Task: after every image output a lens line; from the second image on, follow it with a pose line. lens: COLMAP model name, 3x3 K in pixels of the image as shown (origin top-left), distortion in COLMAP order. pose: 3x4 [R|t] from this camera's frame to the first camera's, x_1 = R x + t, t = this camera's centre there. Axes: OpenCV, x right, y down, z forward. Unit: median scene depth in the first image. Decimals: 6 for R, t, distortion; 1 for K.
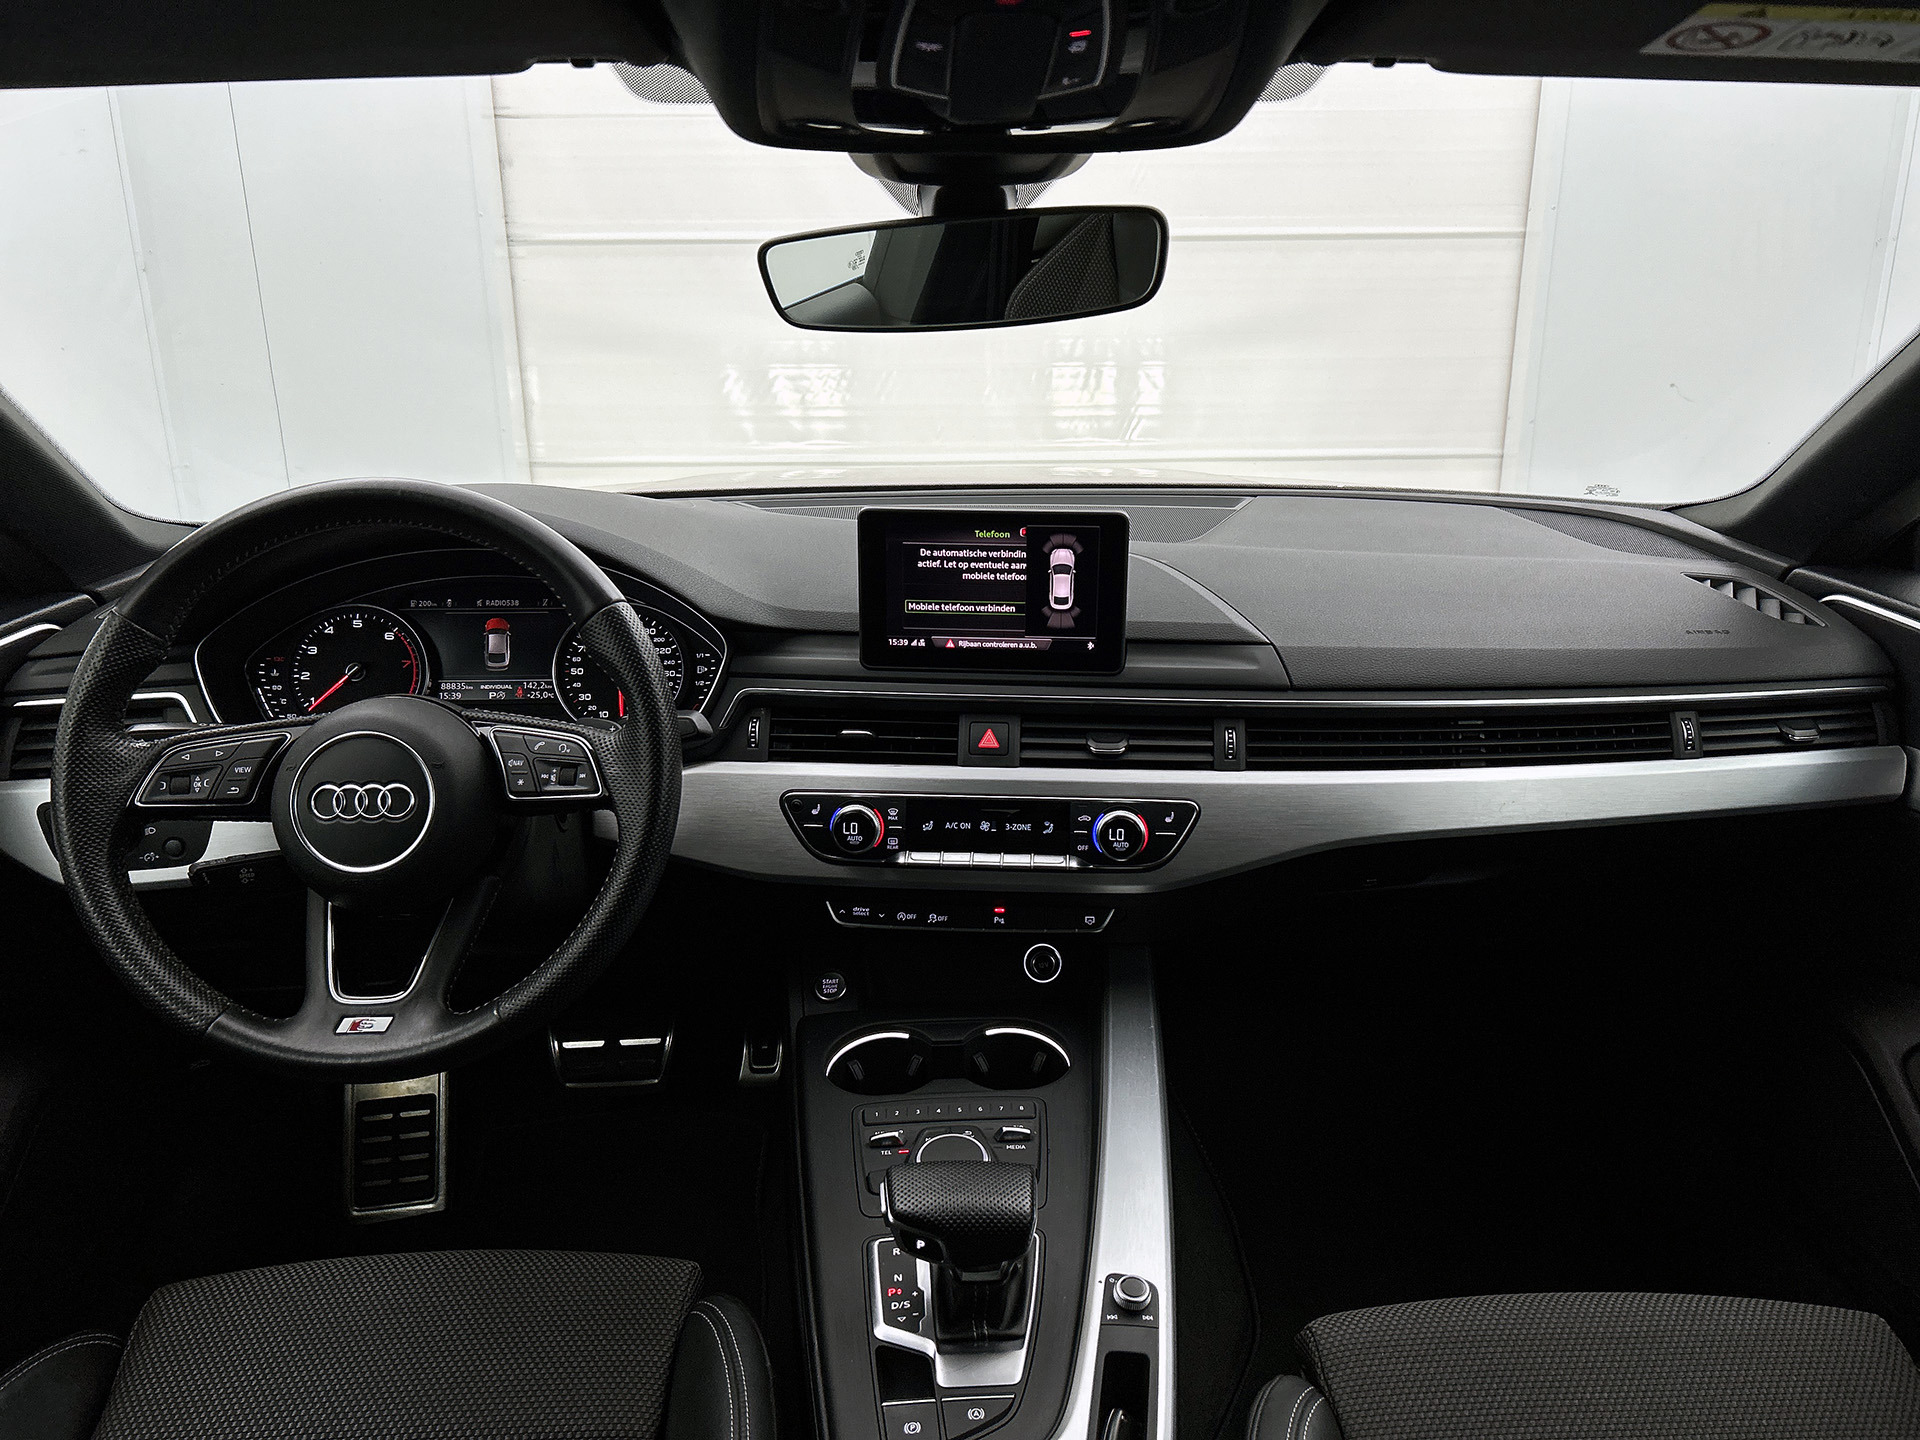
lens RADIAL K [[1401.0, 0, 960.0], [0, 1401.0, 720.0], [0, 0, 1]] dist [0.008547, -0.001576]
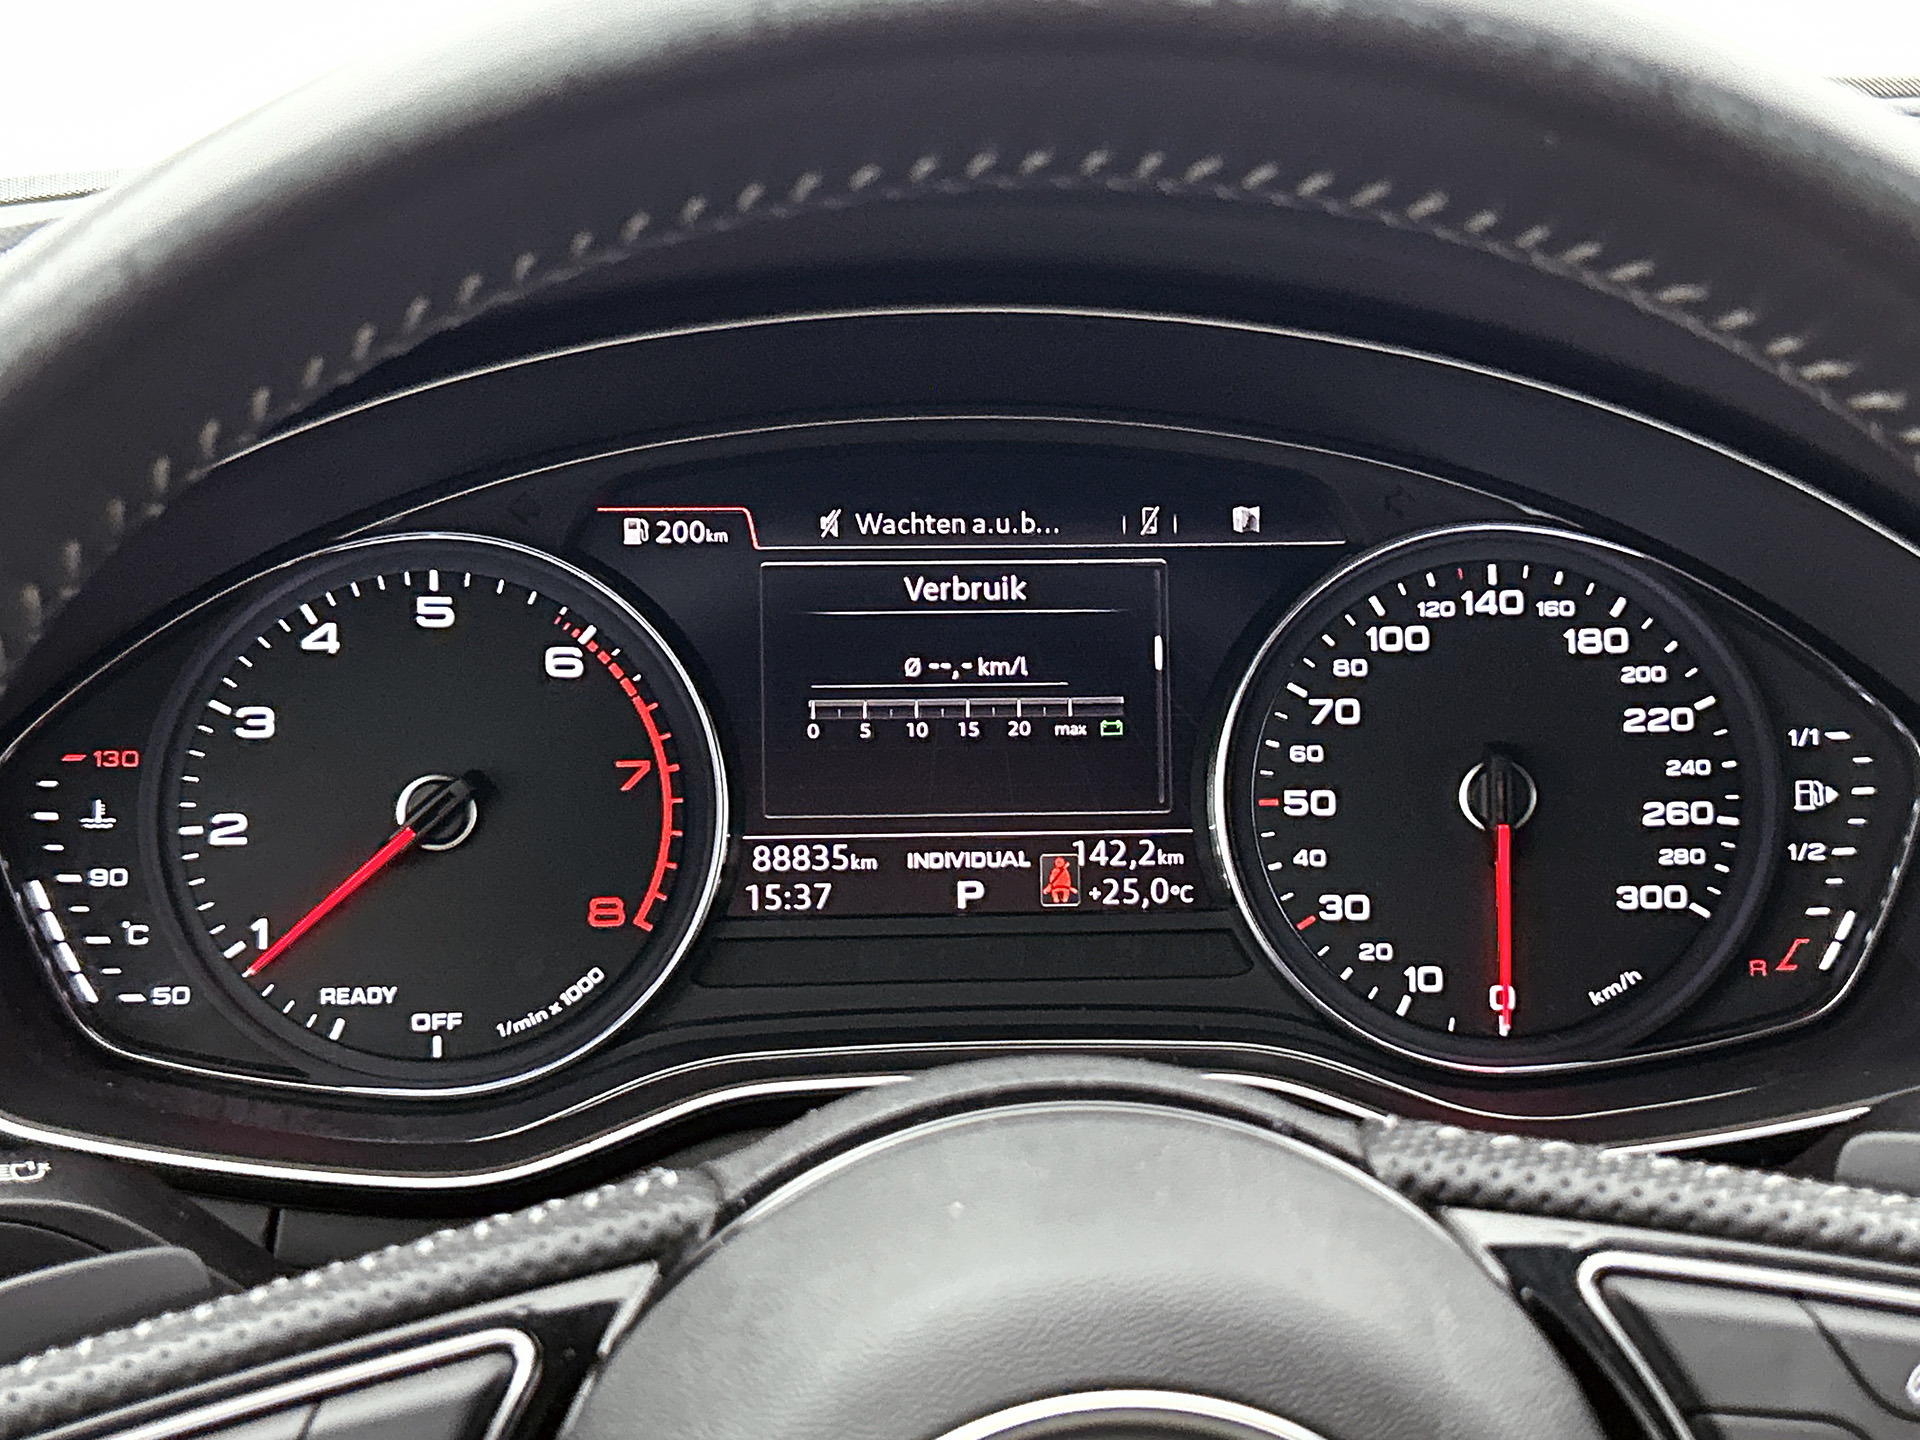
lens RADIAL K [[2923.9, 0, 960.0], [0, 2923.9, 720.0], [0, 0, 1]] dist [0.149034, 0.037494]
pose [[0.999980, 0.003143, -0.005537, -0.355043], [-0.002927, 0.999249, 0.038626, -0.073794], [0.005654, -0.038609, 0.999238, 0.519025]]
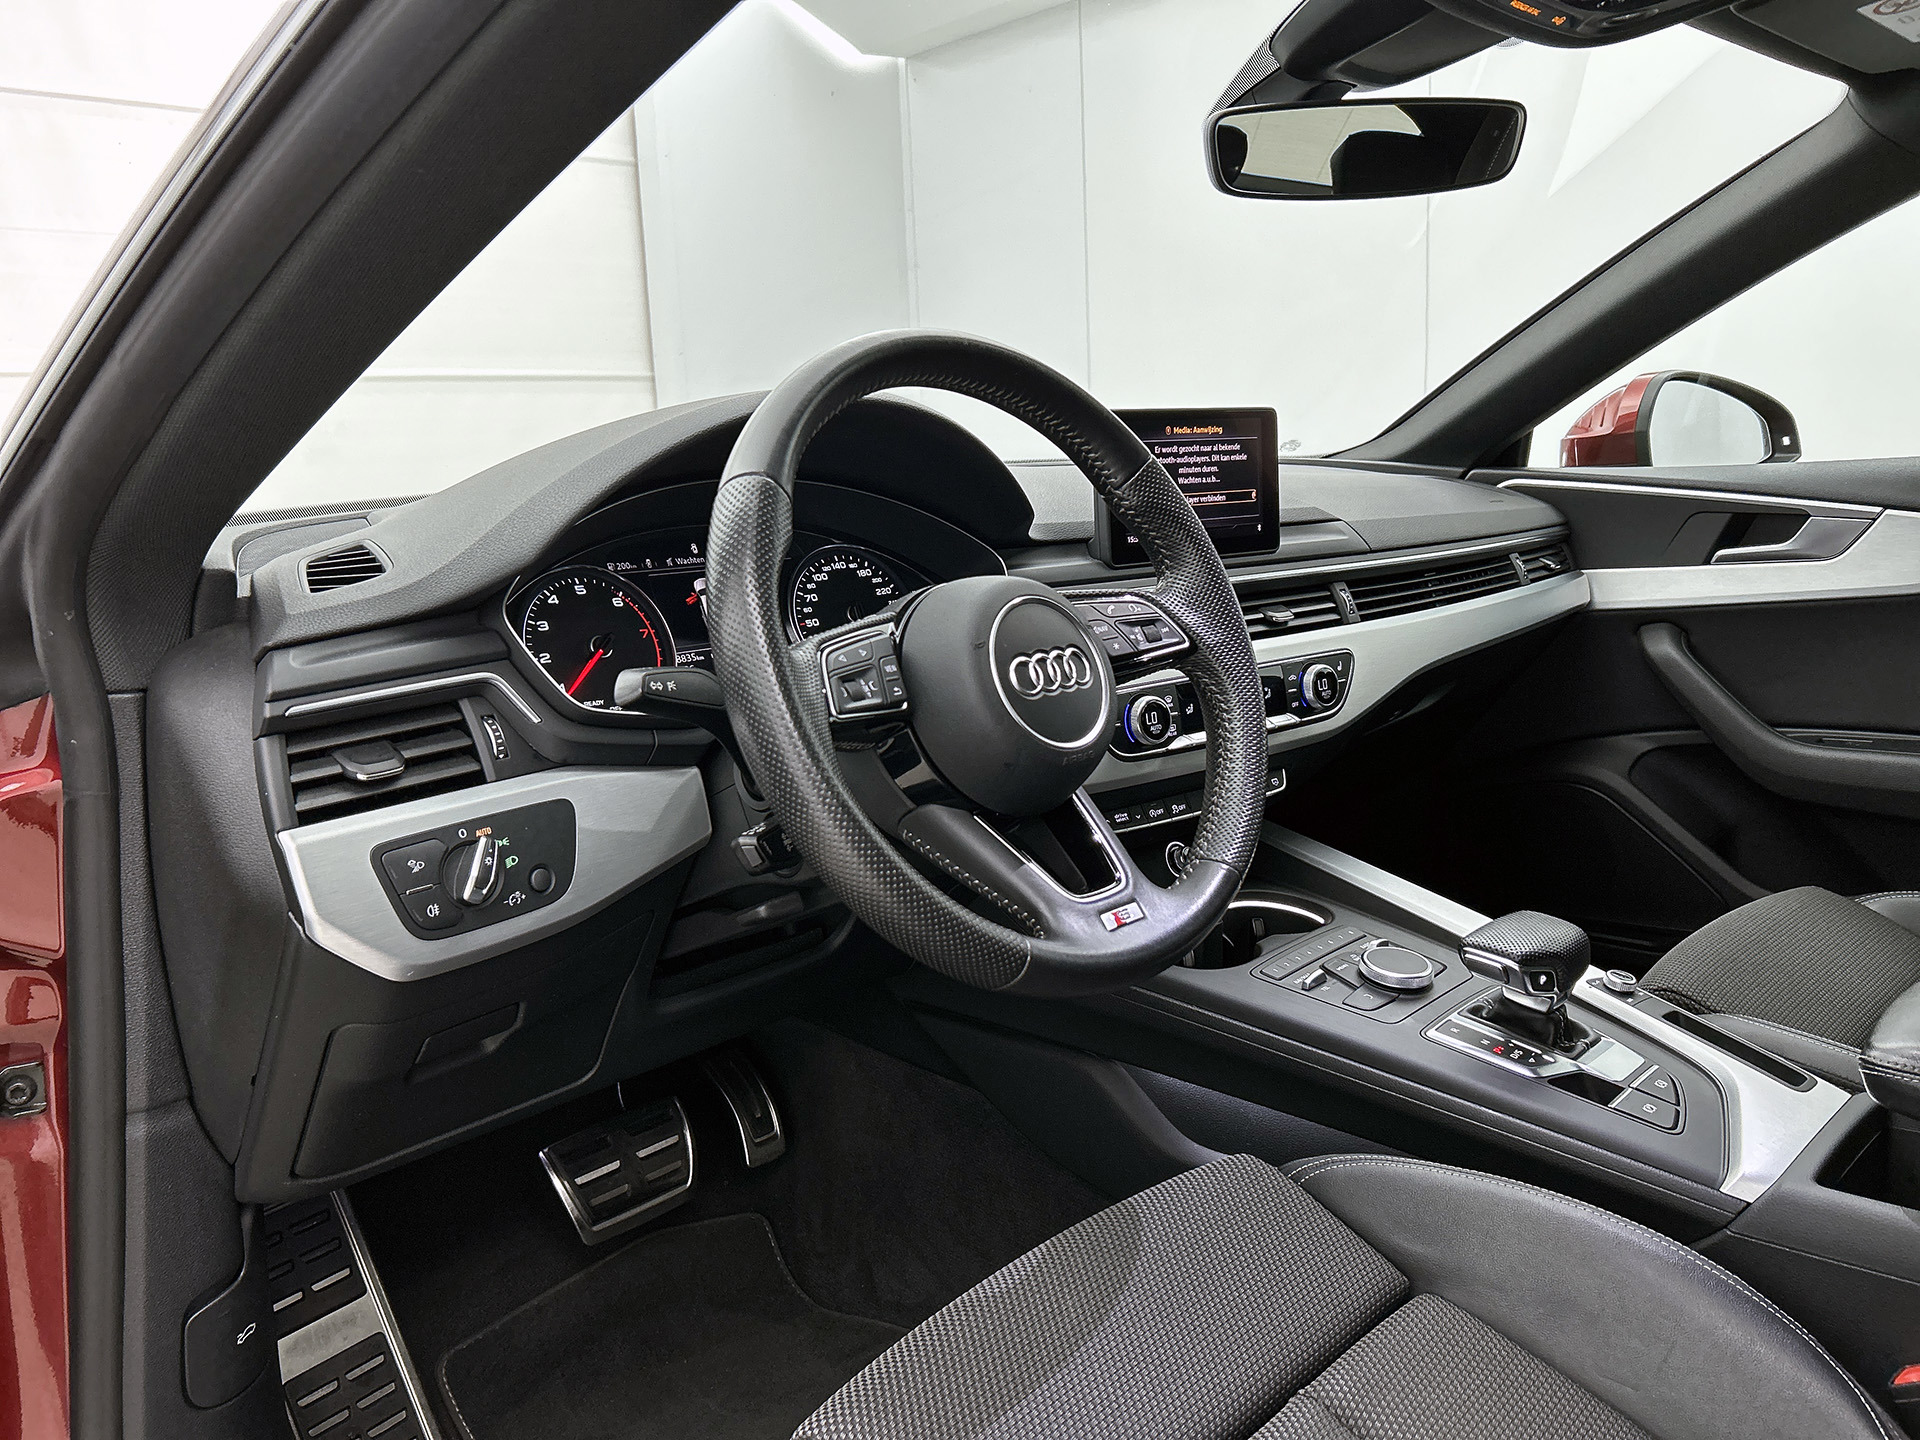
lens RADIAL K [[1409.6, 0, 960.0], [0, 1409.6, 720.0], [0, 0, 1]] dist [0.050961, -0.001802]
pose [[0.761731, -0.150901, 0.630075, -0.823656], [0.230528, 0.971982, -0.045910, 0.092774], [-0.605494, 0.180221, 0.775176, 0.287190]]
